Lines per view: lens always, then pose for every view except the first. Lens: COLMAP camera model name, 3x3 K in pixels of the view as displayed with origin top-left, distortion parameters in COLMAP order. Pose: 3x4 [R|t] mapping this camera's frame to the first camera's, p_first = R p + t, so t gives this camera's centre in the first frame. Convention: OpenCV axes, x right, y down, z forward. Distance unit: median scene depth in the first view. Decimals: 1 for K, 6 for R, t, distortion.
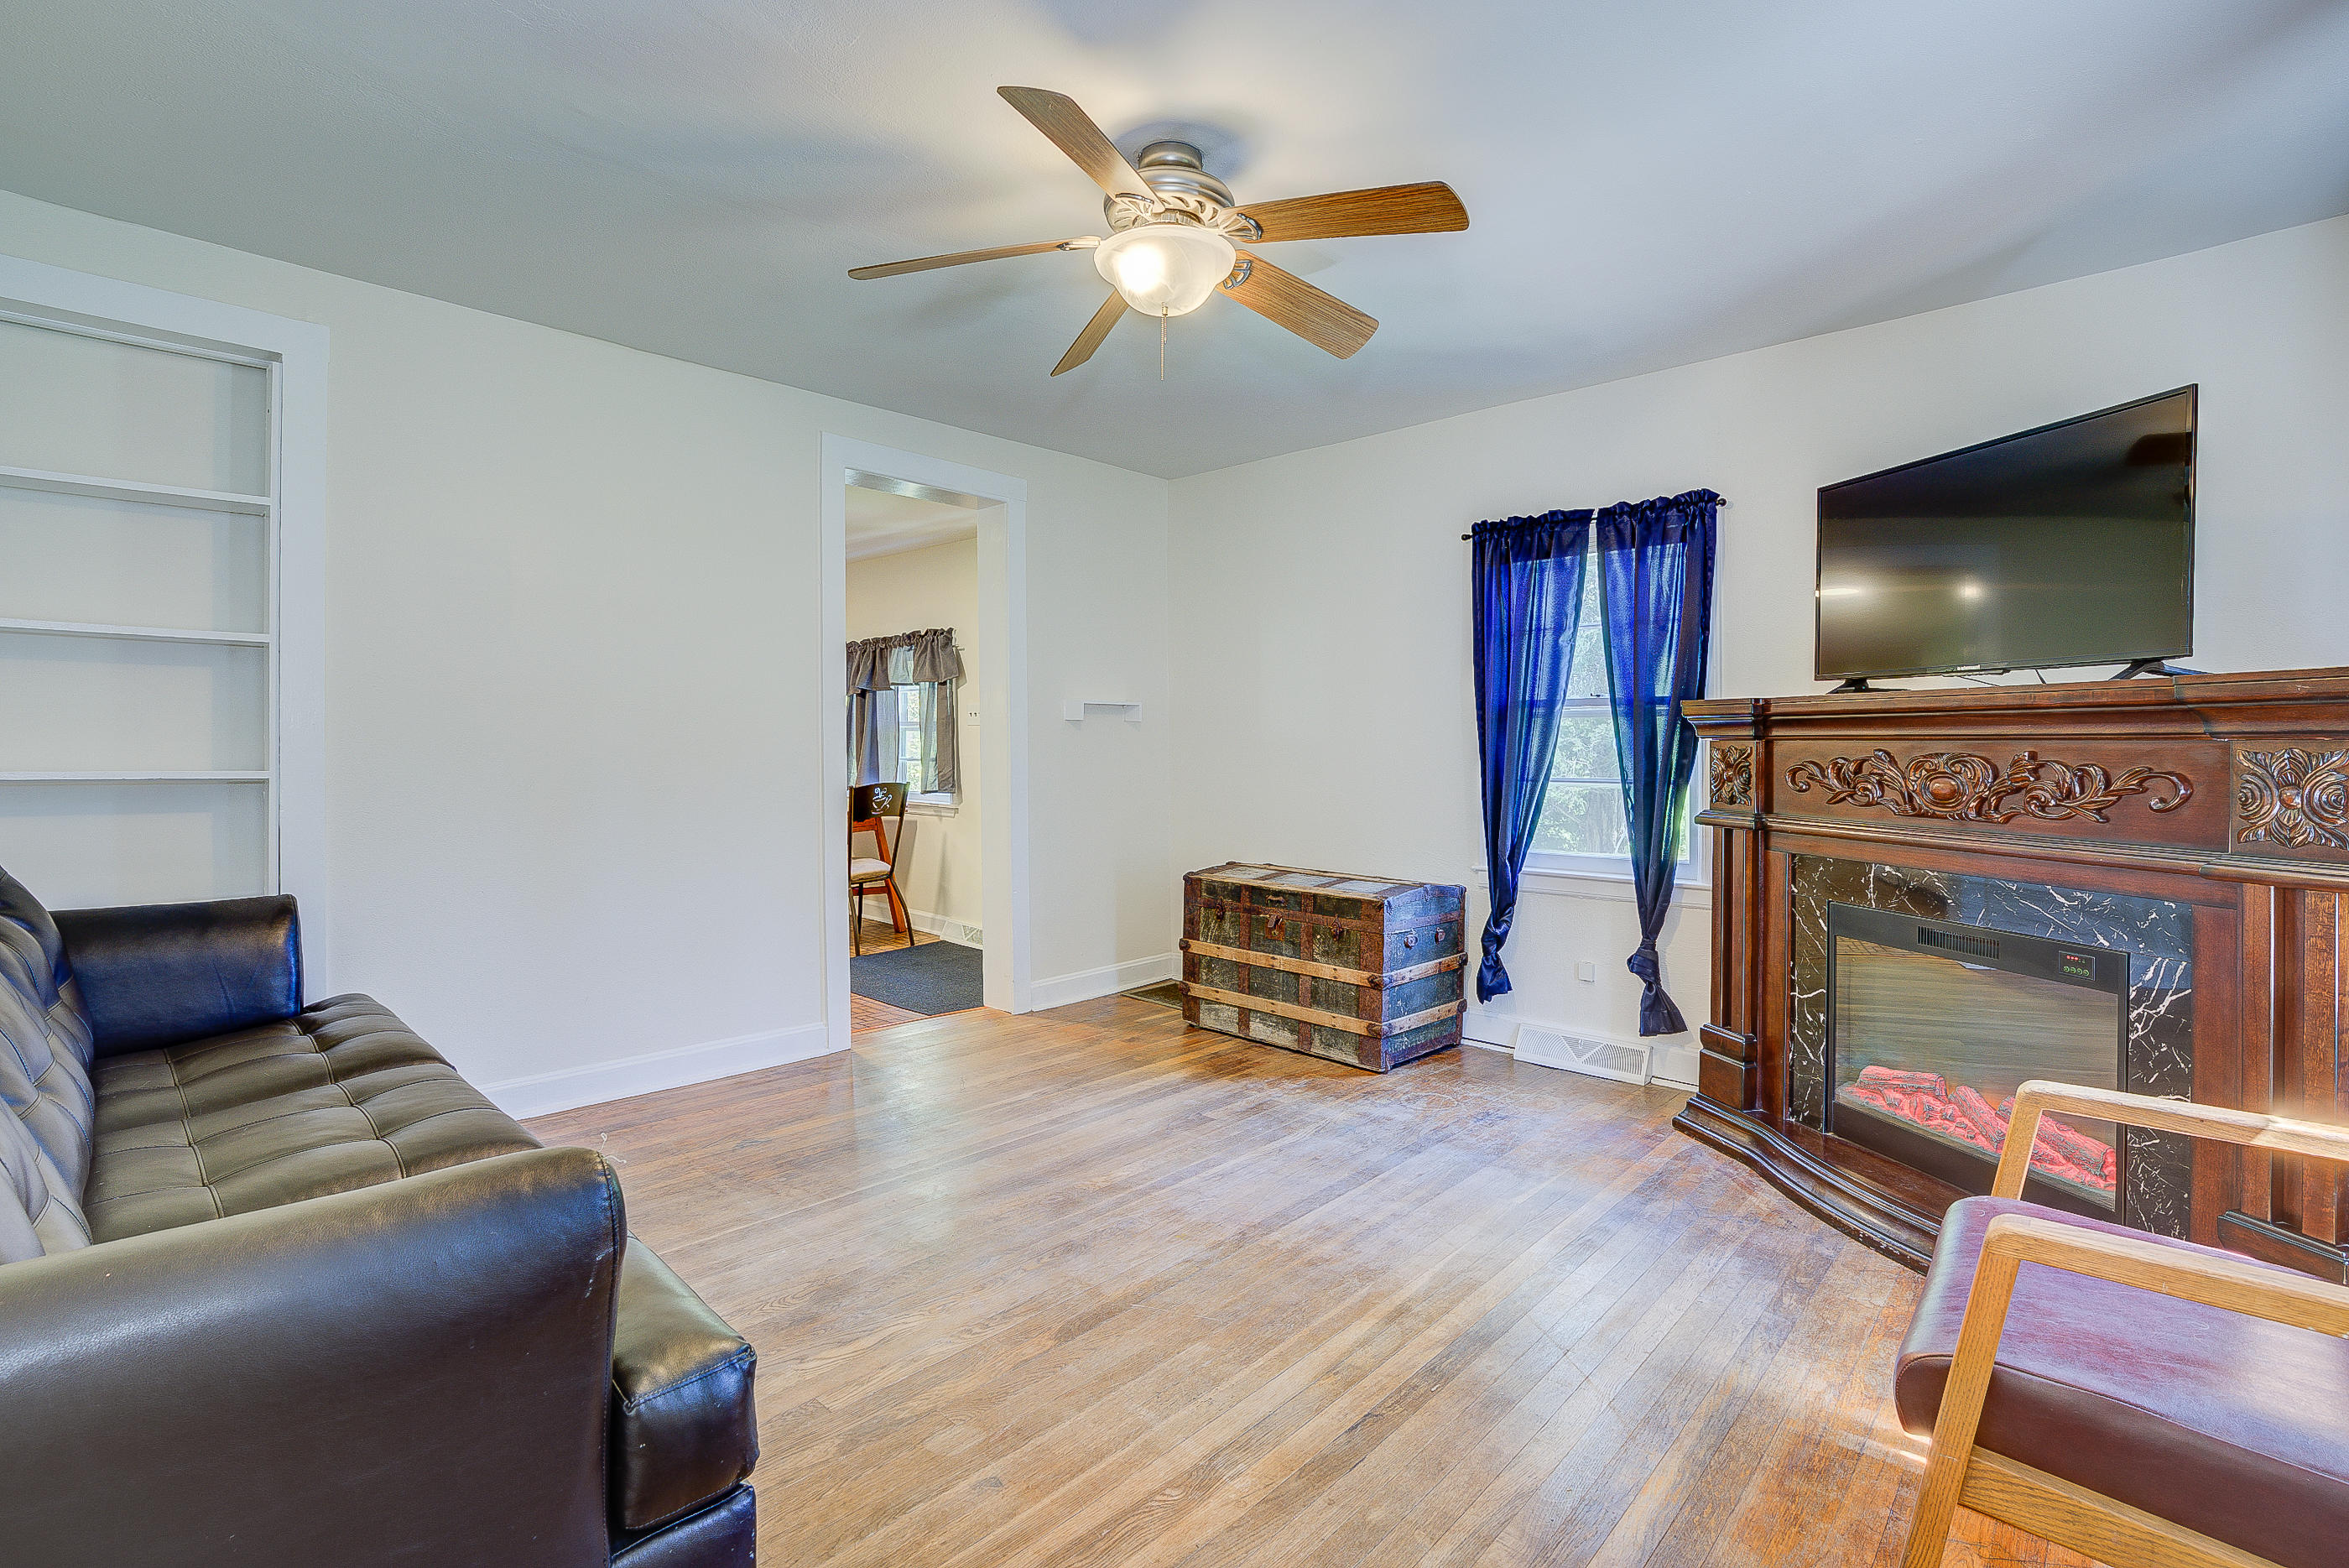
lens RADIAL K [[1078.1, 0, 1174.5], [0, 1078.1, 784.0], [0, 0, 1]] dist [-0.084515, 0.031626]
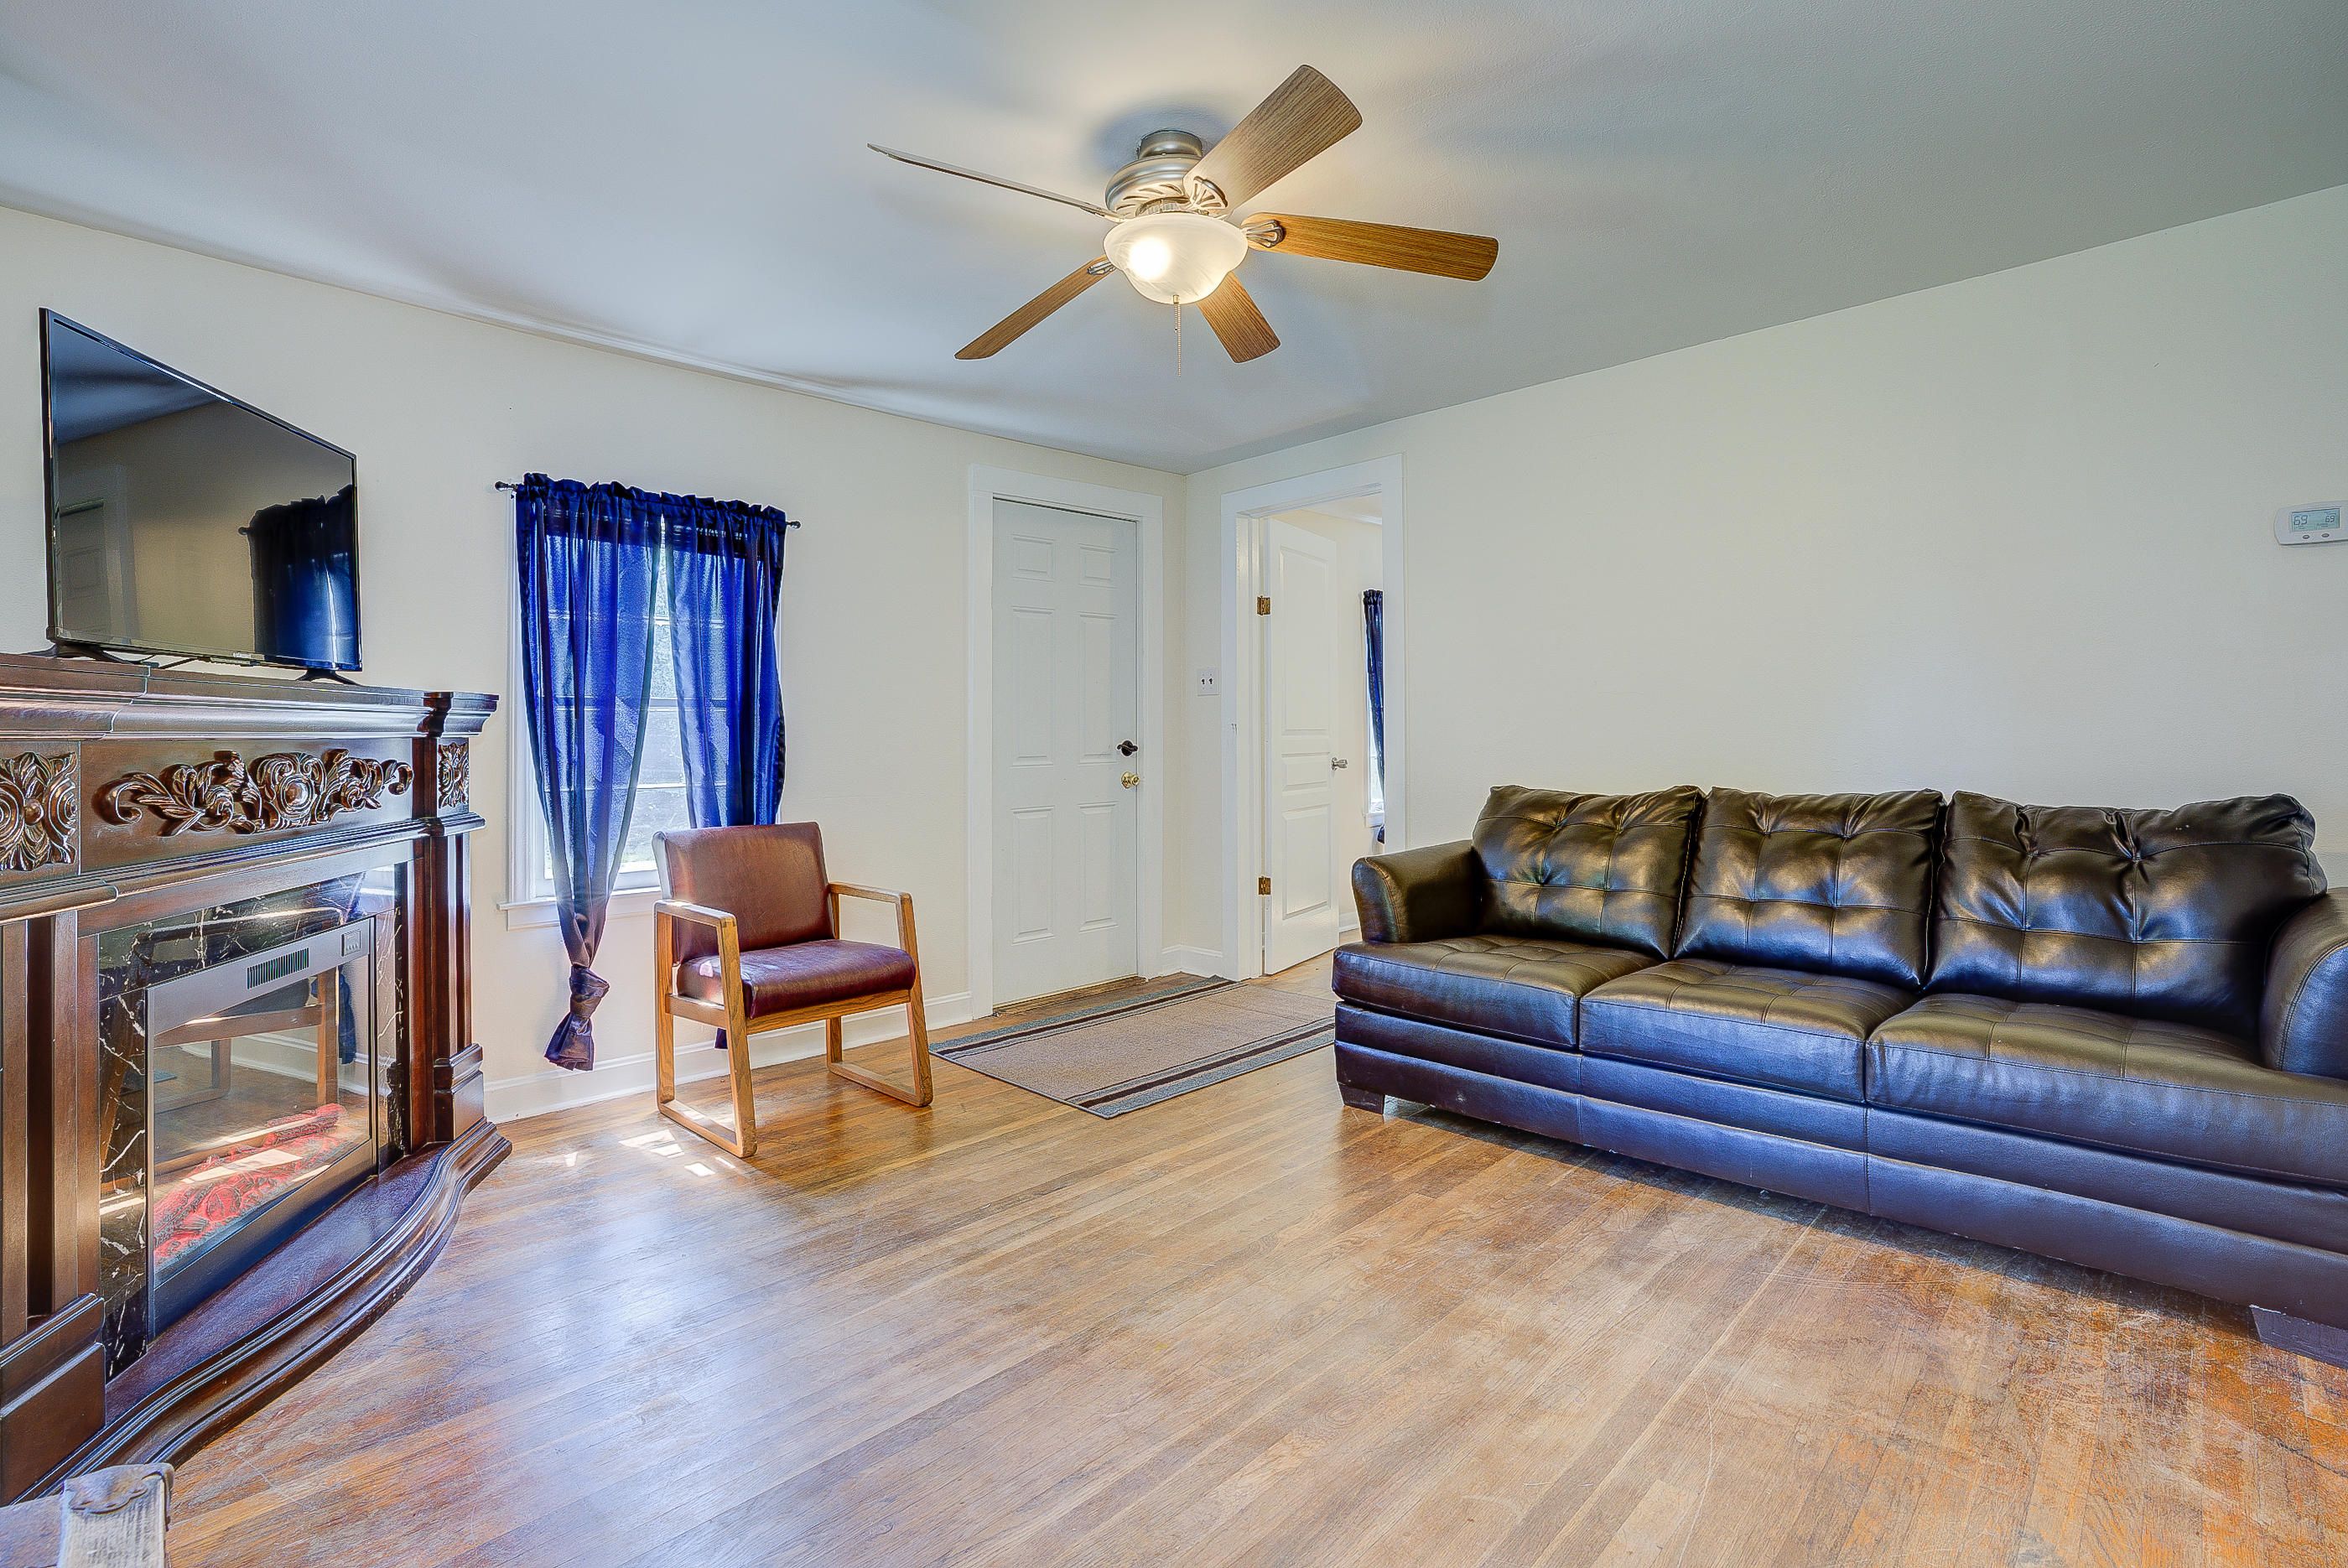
lens RADIAL K [[1067.9, 0, 1172.5], [0, 1067.9, 766.1], [0, 0, 1]] dist [-0.077090, 0.029016]
pose [[-0.999741, -0.010805, 0.020008, -0.015154], [-0.009854, 0.998843, 0.047070, -0.058325], [-0.020493, 0.046861, -0.998691, 1.883859]]
